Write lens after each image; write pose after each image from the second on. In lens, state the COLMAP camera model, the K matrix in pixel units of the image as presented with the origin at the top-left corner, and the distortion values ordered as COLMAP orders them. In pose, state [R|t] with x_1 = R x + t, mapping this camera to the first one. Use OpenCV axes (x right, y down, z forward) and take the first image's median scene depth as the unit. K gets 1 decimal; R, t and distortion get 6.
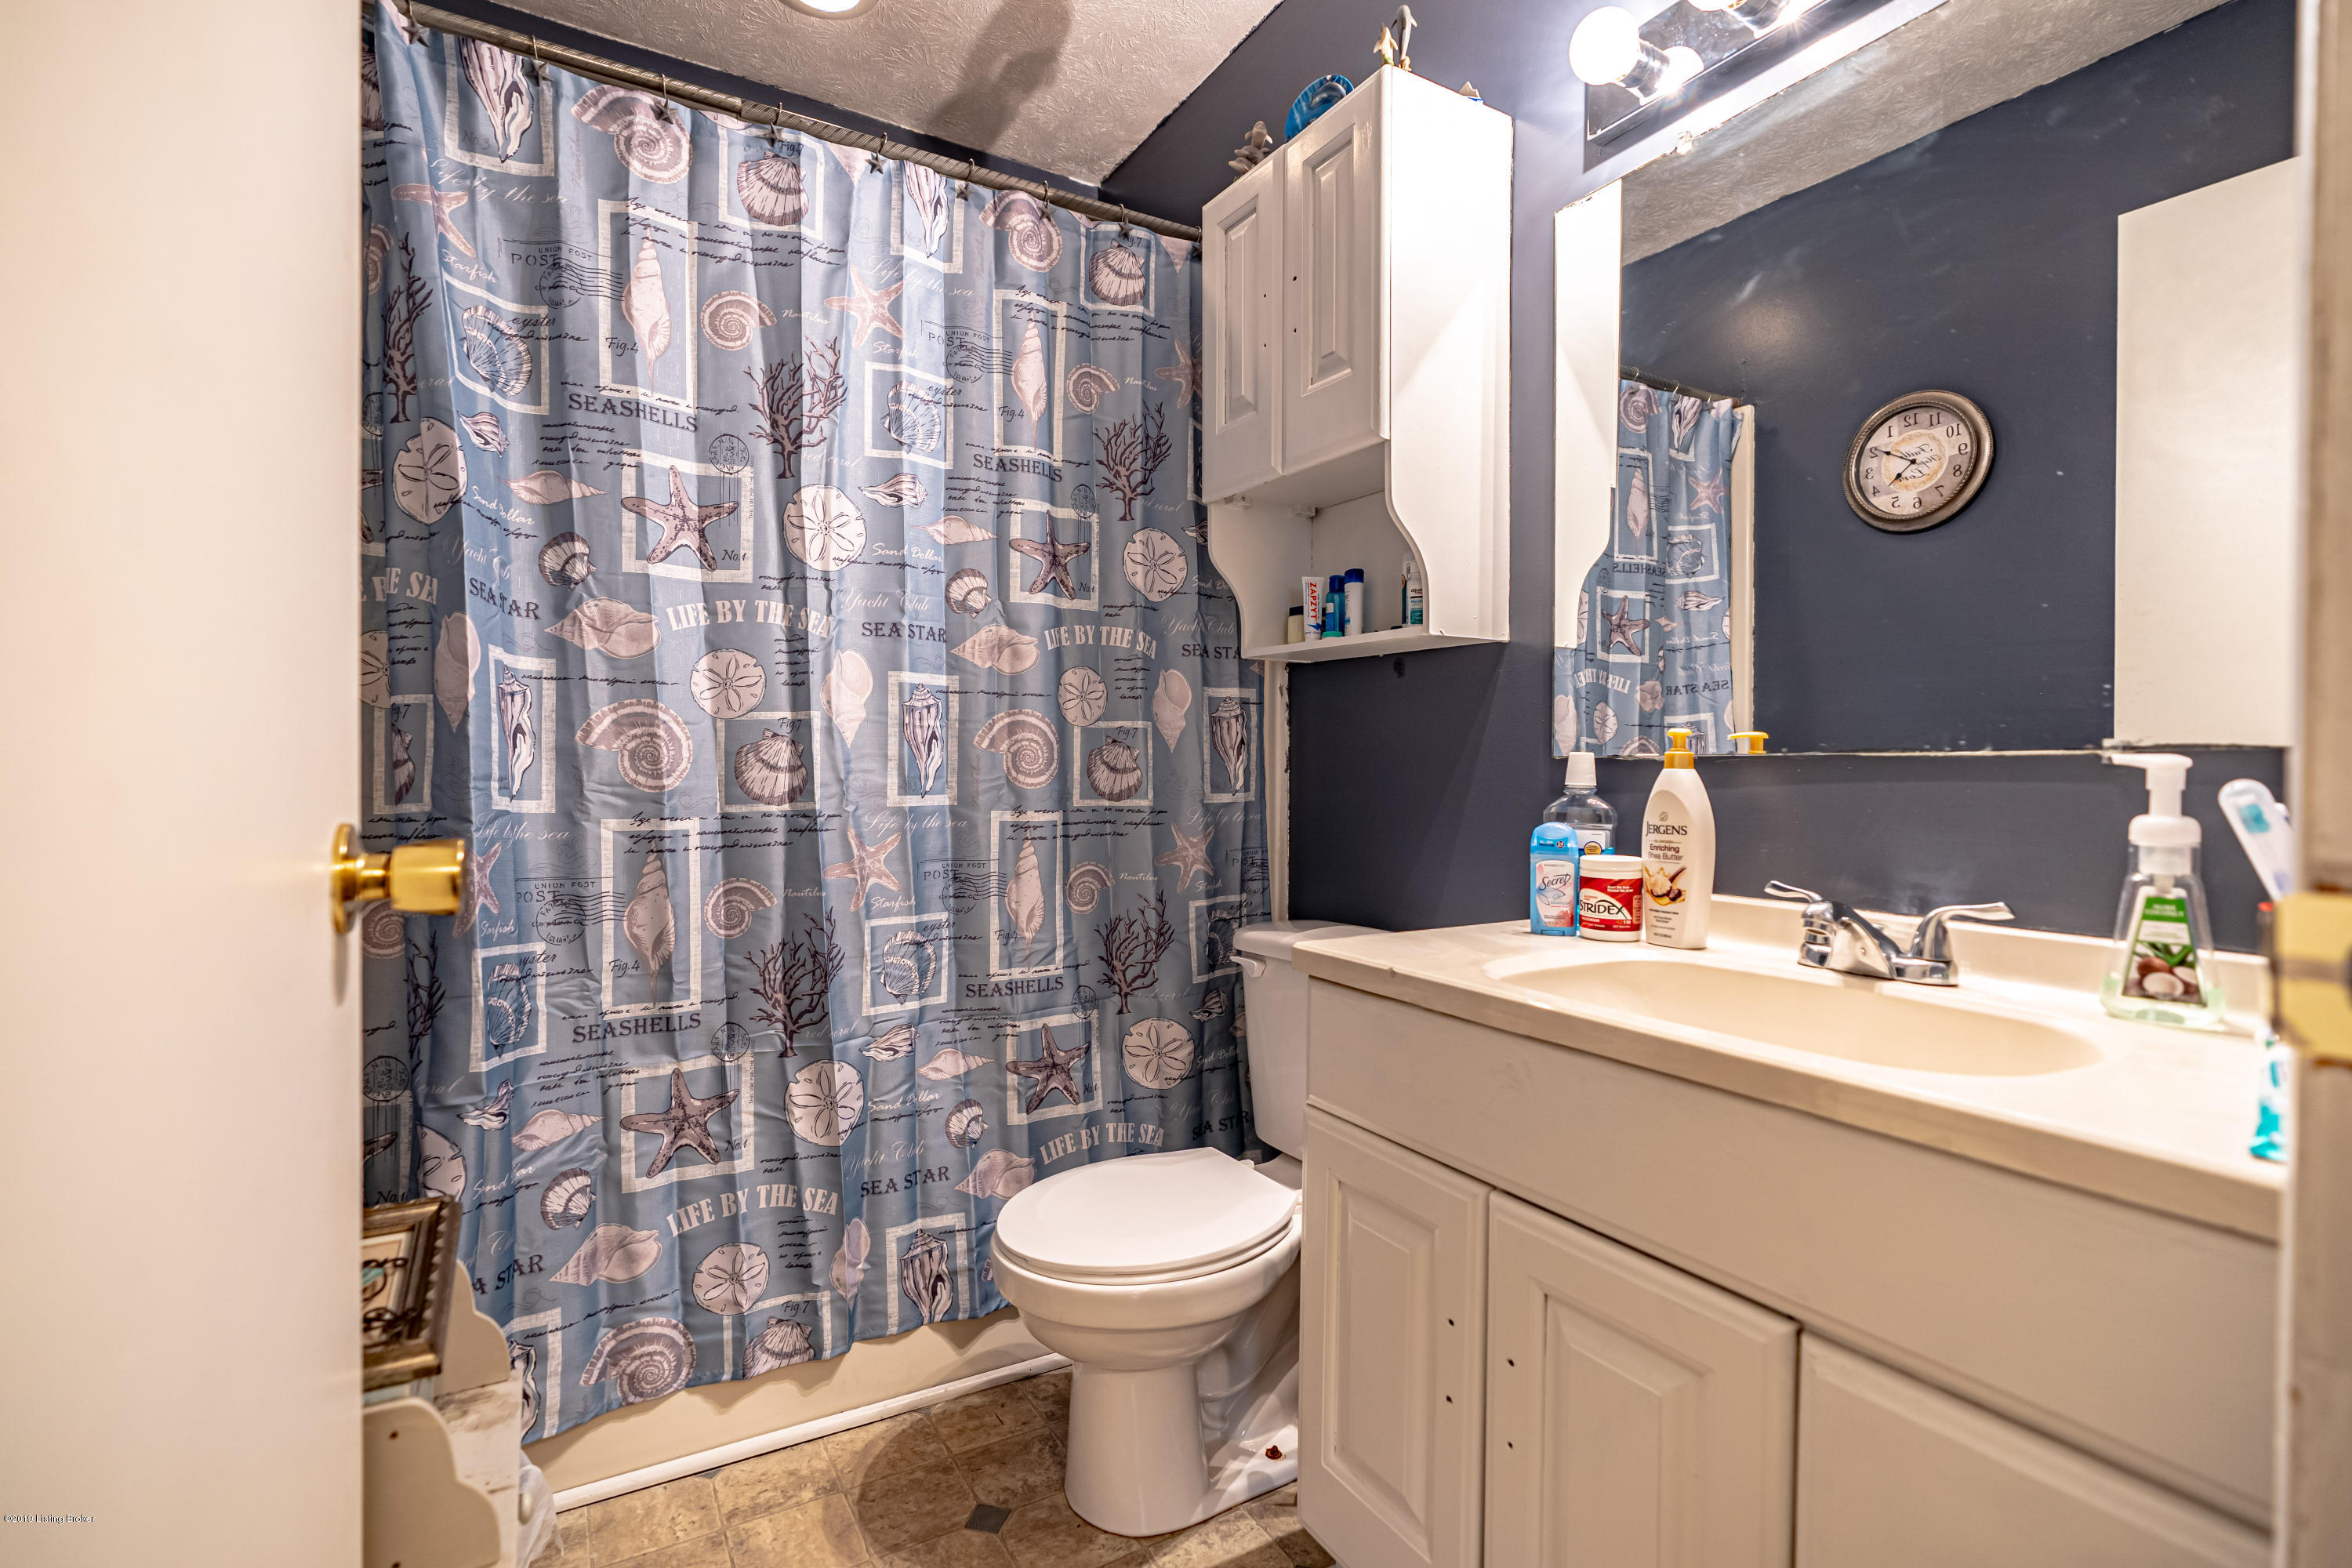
lens RADIAL K [[1082.8, 0, 1173.3], [0, 1082.8, 779.0], [0, 0, 1]] dist [-0.001139, 0.000989]
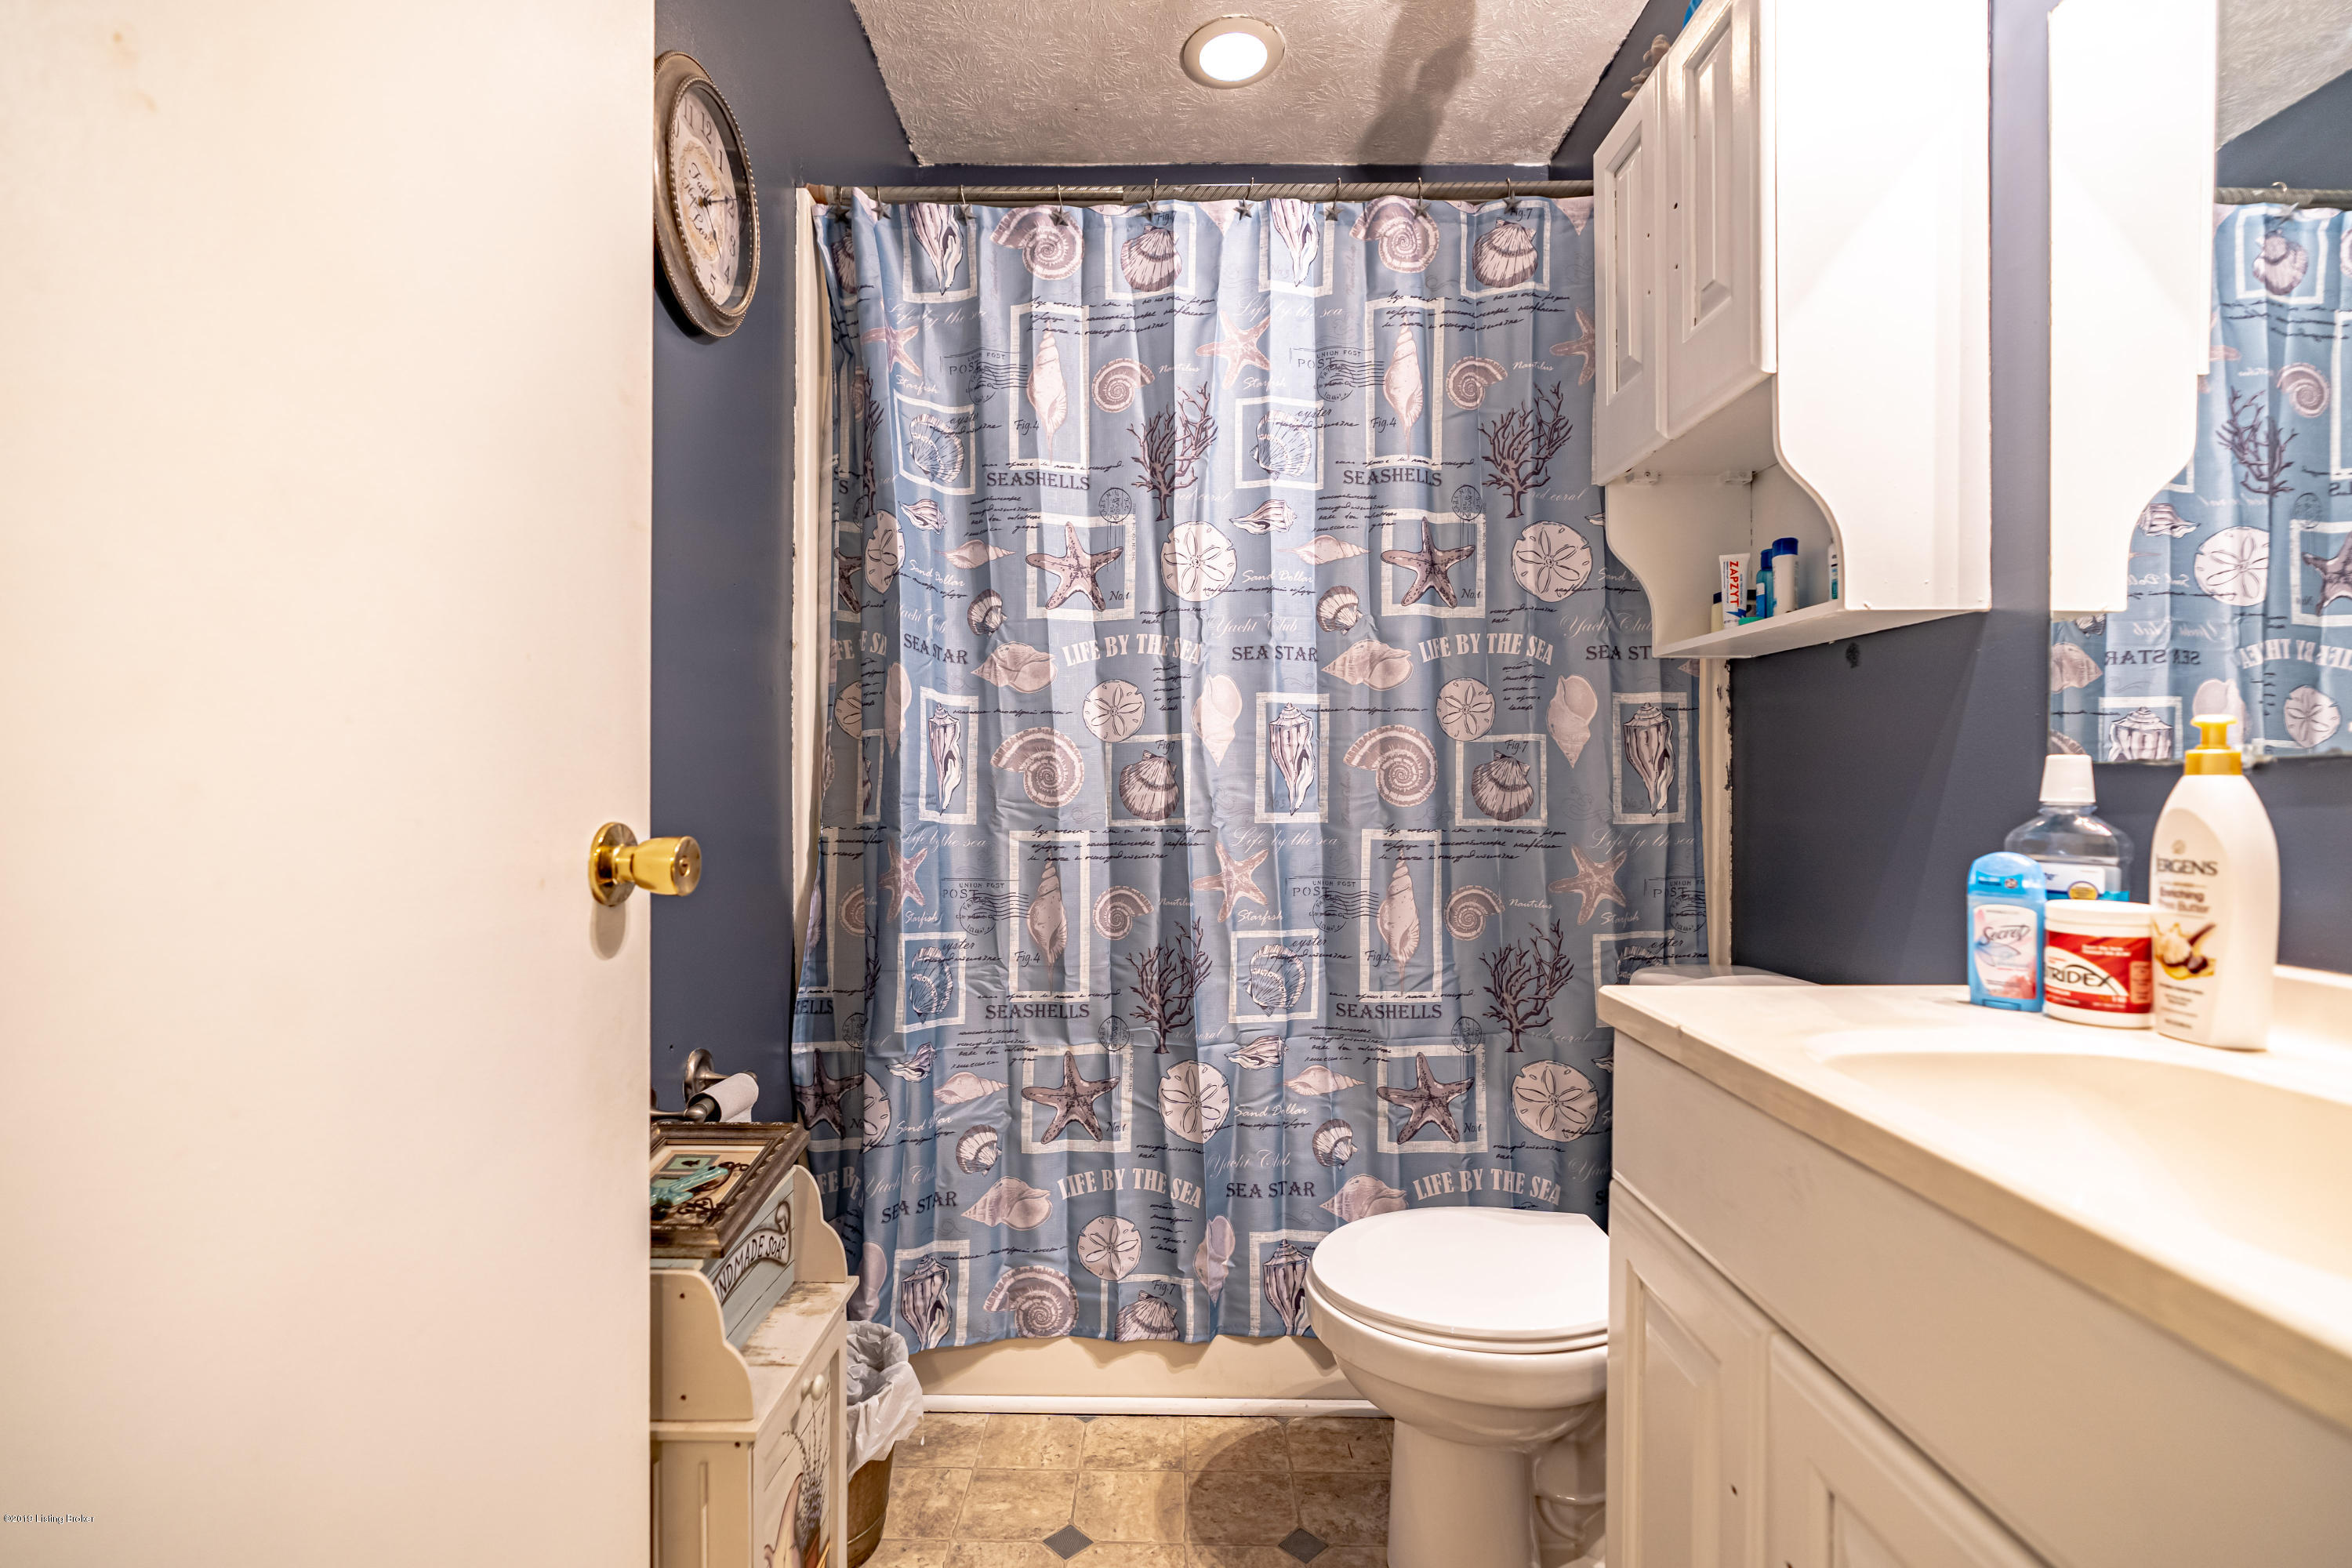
lens RADIAL K [[1065.5, 0, 1173.3], [0, 1065.5, 790.1], [0, 0, 1]] dist [-0.002211, 0.000706]
pose [[0.862843, -0.004437, -0.505452, 0.186447], [-0.001273, 0.999939, -0.010951, 0.005114], [0.505470, 0.010093, 0.862785, 0.081835]]
